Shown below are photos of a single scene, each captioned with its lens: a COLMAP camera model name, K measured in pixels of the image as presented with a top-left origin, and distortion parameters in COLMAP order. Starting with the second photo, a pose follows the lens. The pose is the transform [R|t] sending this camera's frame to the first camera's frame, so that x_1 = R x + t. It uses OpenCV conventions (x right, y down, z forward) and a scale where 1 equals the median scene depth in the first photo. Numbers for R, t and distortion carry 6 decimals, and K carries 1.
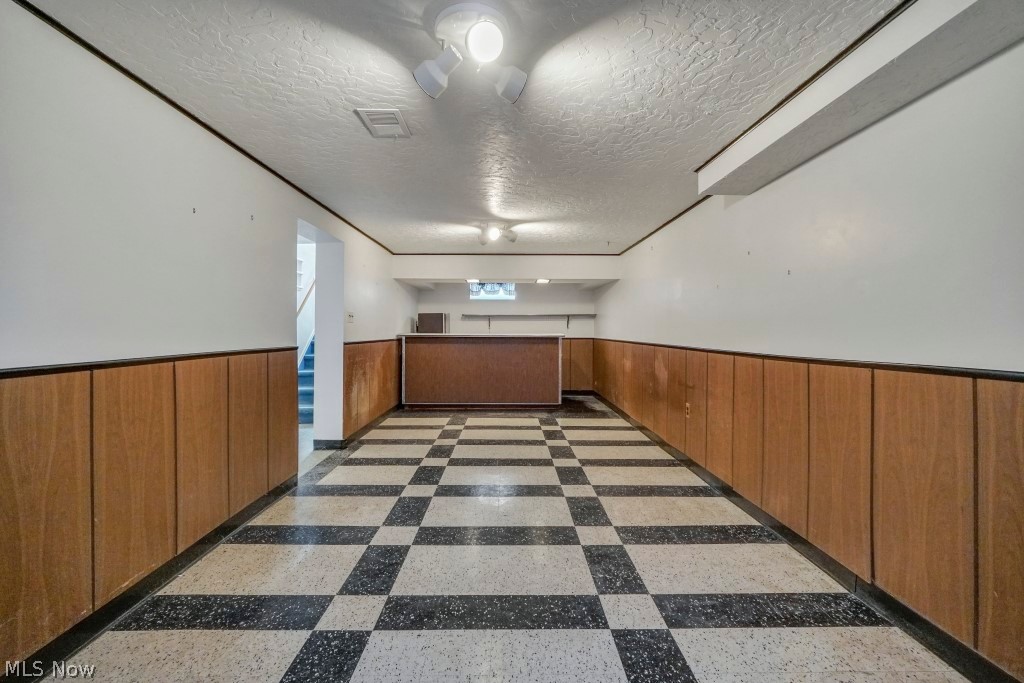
lens RADIAL K [[441.4, 0, 513.6], [0, 441.4, 336.1], [0, 0, 1]] dist [0.001923, 0.000269]
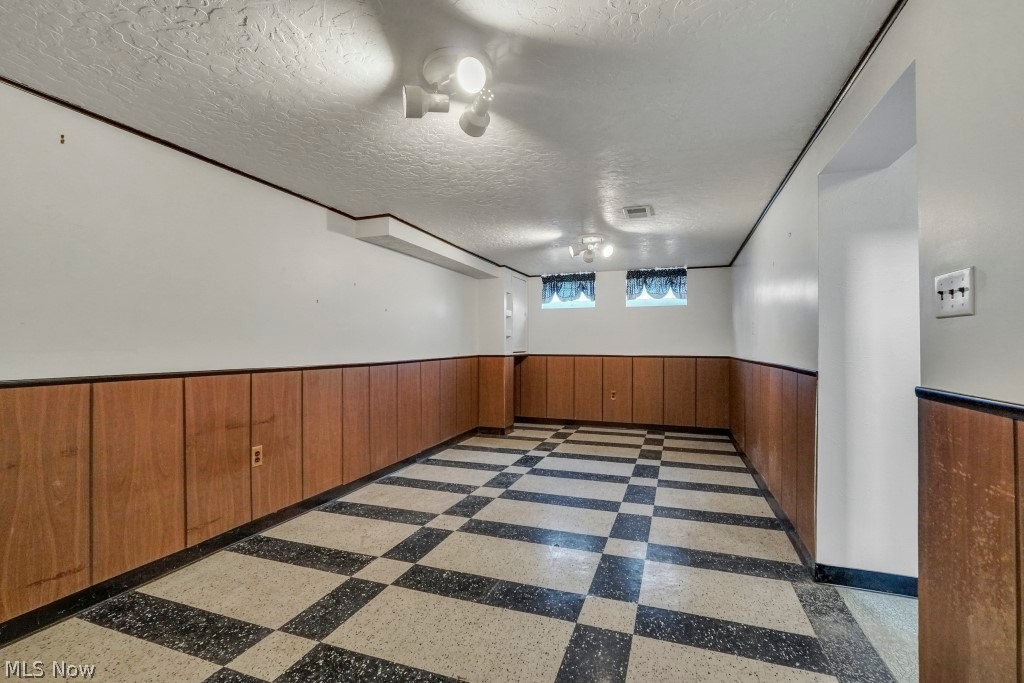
lens RADIAL K [[441.4, 0, 516.1], [0, 441.4, 343.5], [0, 0, 1]] dist [0.001923, 0.000269]
pose [[-0.934346, -0.000960, 0.356367, -0.374343], [0.002454, 0.999955, 0.009129, -0.032374], [-0.356360, 0.009404, -0.934302, 2.174836]]
